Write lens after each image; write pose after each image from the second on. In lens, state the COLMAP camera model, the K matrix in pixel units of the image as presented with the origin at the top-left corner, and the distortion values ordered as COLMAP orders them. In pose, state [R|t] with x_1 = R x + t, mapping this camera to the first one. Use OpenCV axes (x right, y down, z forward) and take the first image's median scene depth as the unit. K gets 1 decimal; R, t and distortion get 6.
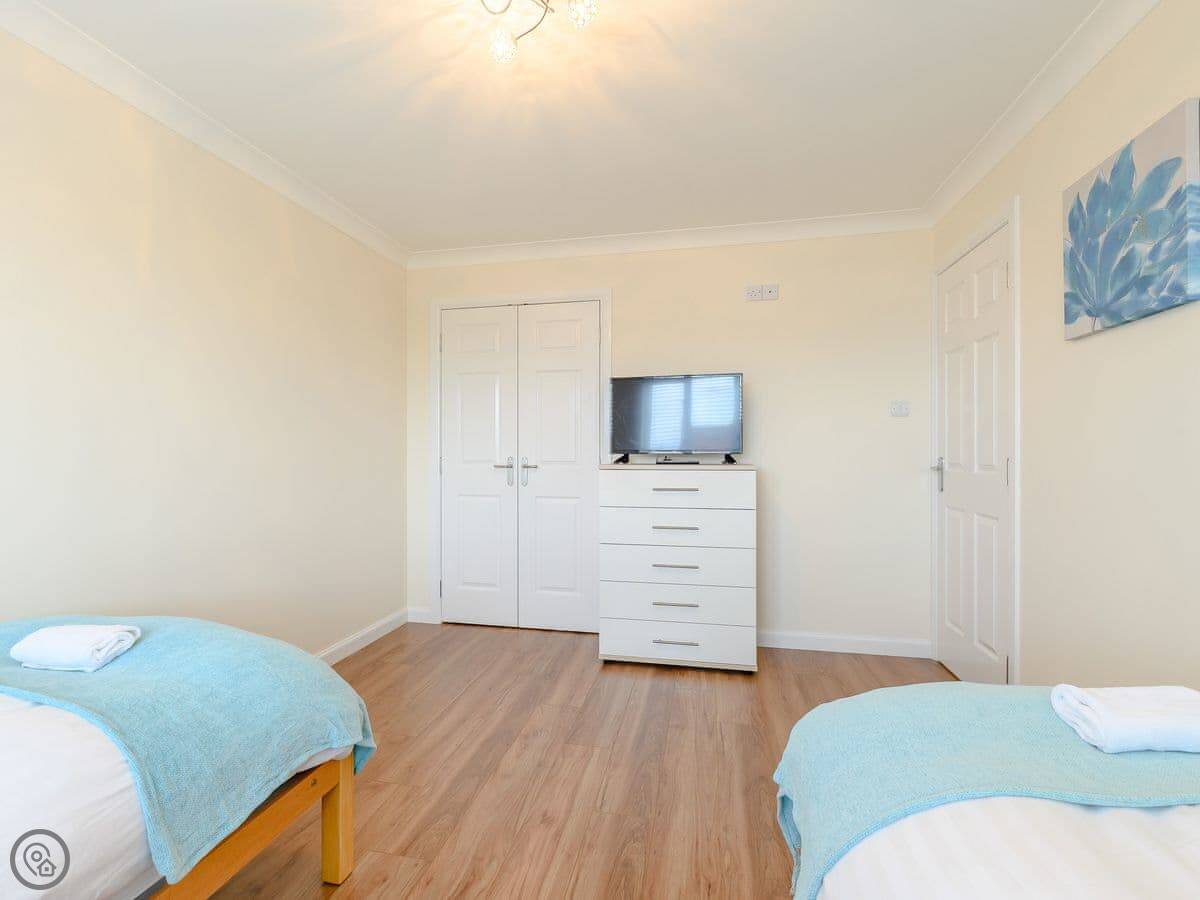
lens RADIAL K [[491.2, 0, 600.9], [0, 491.2, 468.0], [0, 0, 1]] dist [-0.000437, -0.000039]
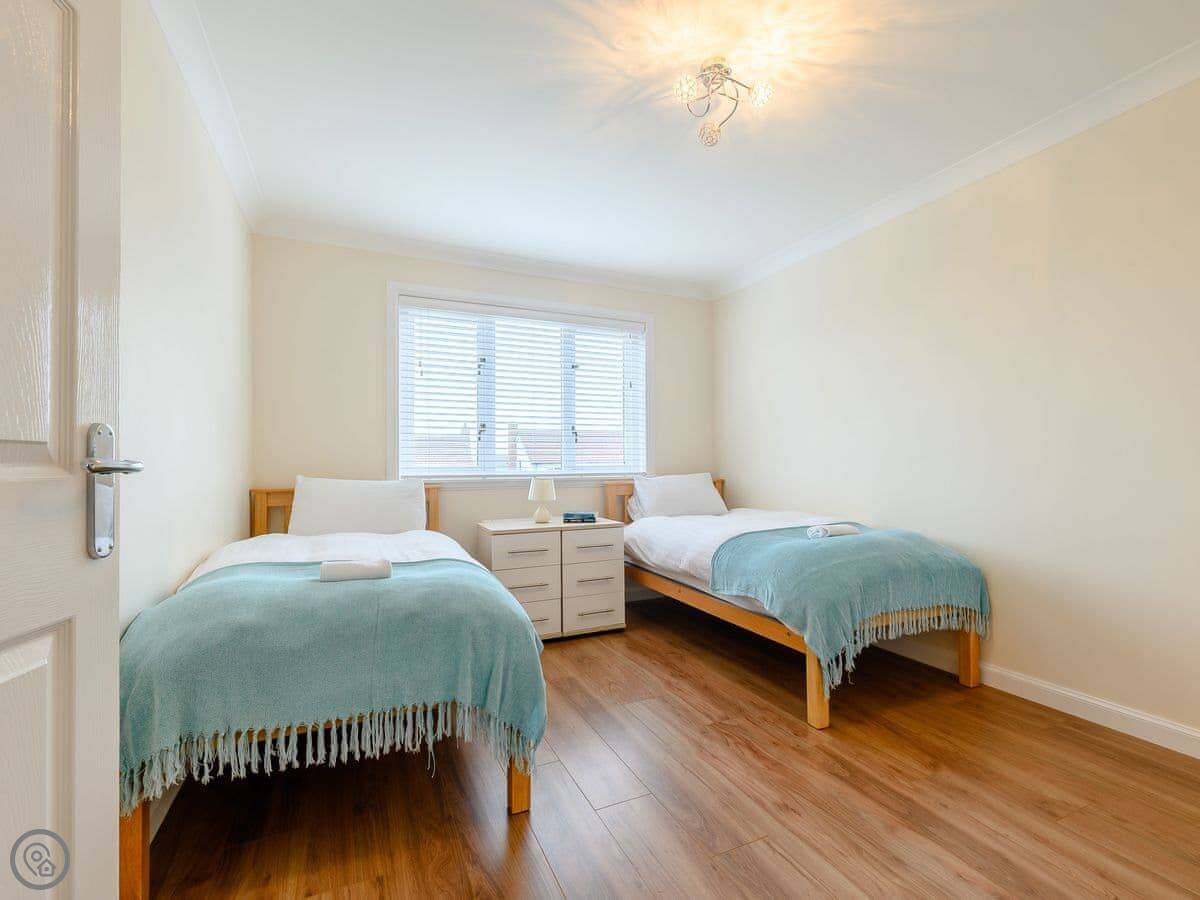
lens RADIAL K [[554.0, 0, 607.8], [0, 554.0, 451.2], [0, 0, 1]] dist [-0.000516, 0.000011]
pose [[-0.786394, -0.005677, -0.617699, 0.762437], [-0.002203, 0.999977, -0.006387, 0.023819], [0.617721, -0.003662, -0.786389, 1.494509]]
